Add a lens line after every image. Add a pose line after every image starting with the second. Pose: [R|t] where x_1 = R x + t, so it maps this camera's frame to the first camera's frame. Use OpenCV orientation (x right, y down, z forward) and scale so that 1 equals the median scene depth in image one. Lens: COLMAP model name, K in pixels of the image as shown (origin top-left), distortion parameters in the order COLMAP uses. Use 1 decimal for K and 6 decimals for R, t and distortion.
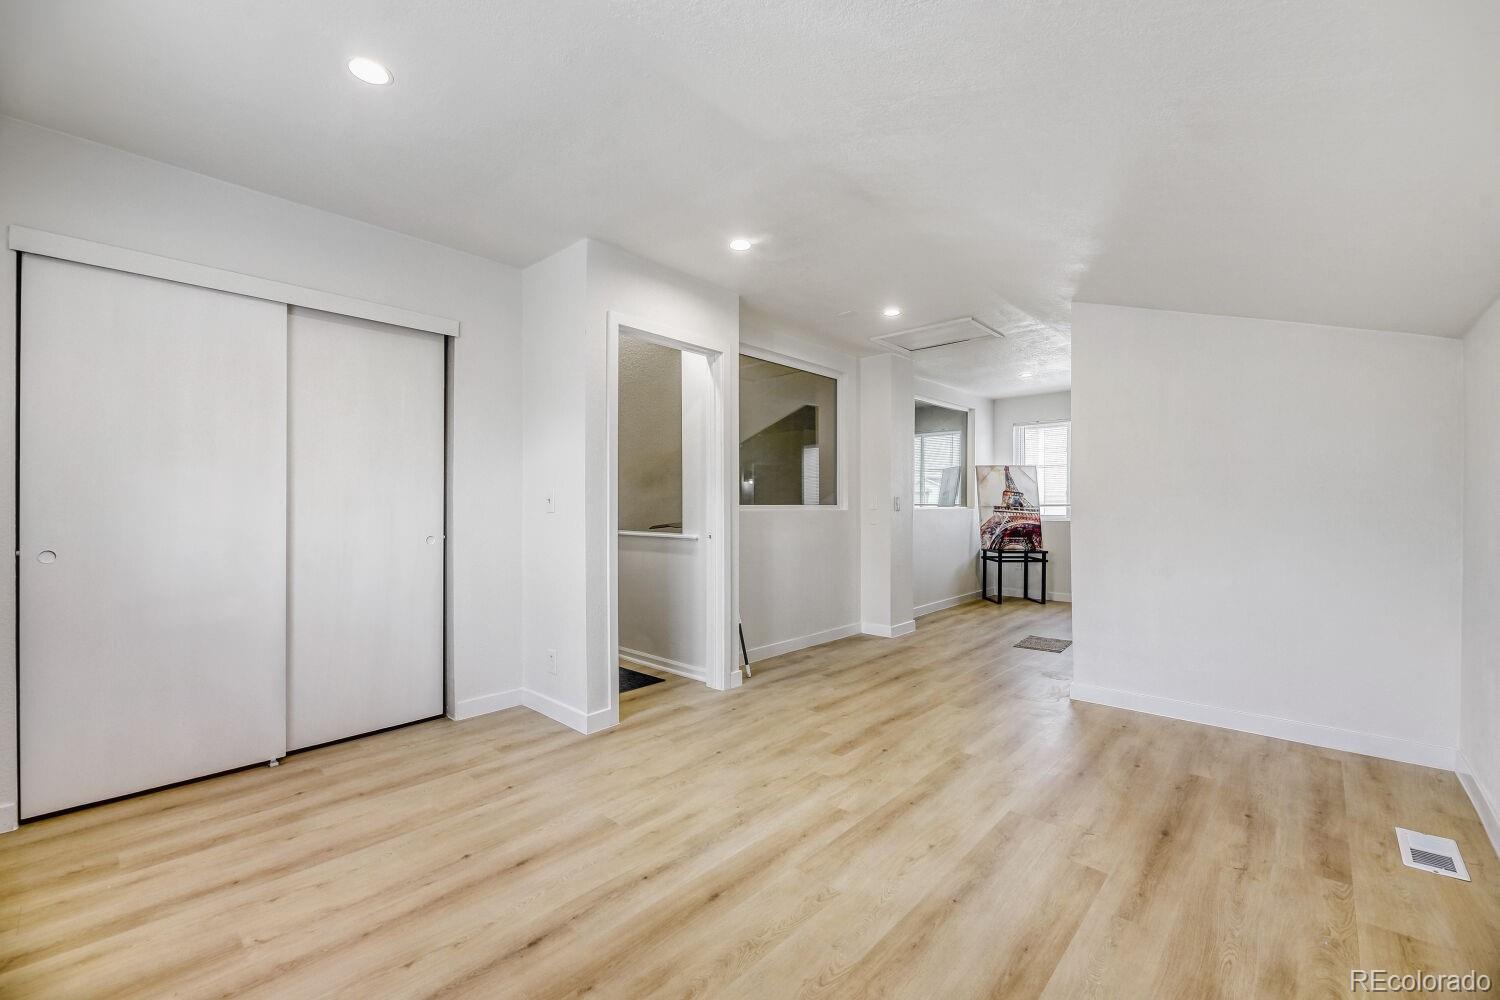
lens RADIAL K [[608.4, 0, 748.8], [0, 608.4, 505.0], [0, 0, 1]] dist [0.000311, -0.000082]
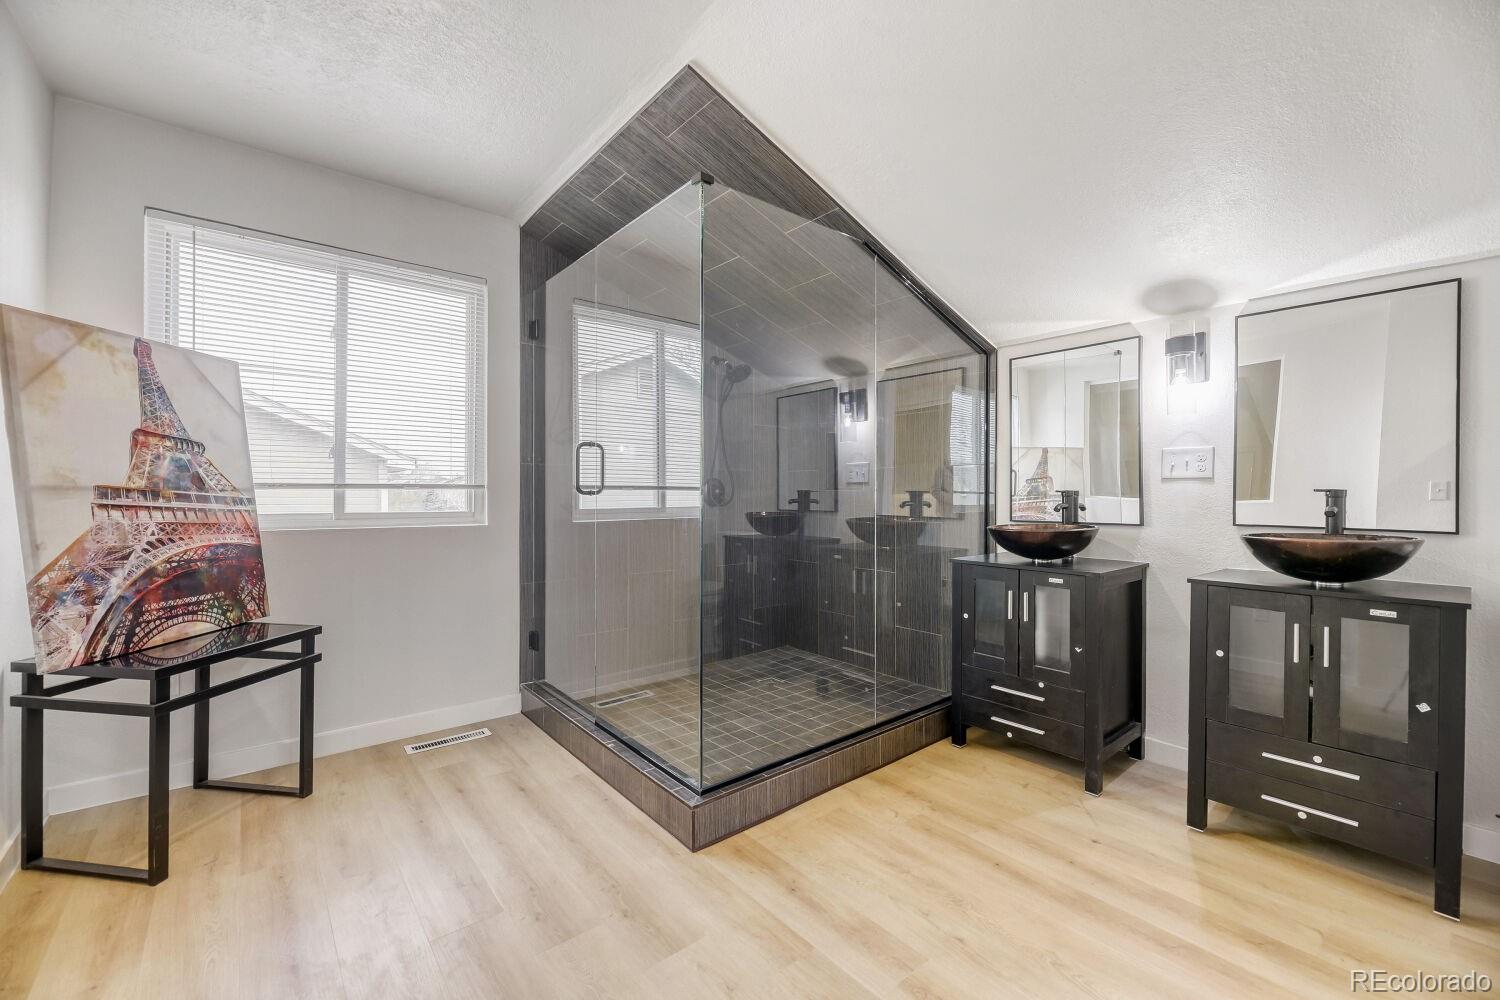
lens RADIAL K [[608.4, 0, 747.8], [0, 608.4, 493.3], [0, 0, 1]] dist [0.000311, -0.000082]
pose [[0.123385, -0.001713, 0.992357, 0.187214], [-0.008456, 0.999960, 0.002778, 0.001679], [-0.992323, -0.008734, 0.123366, 0.701264]]
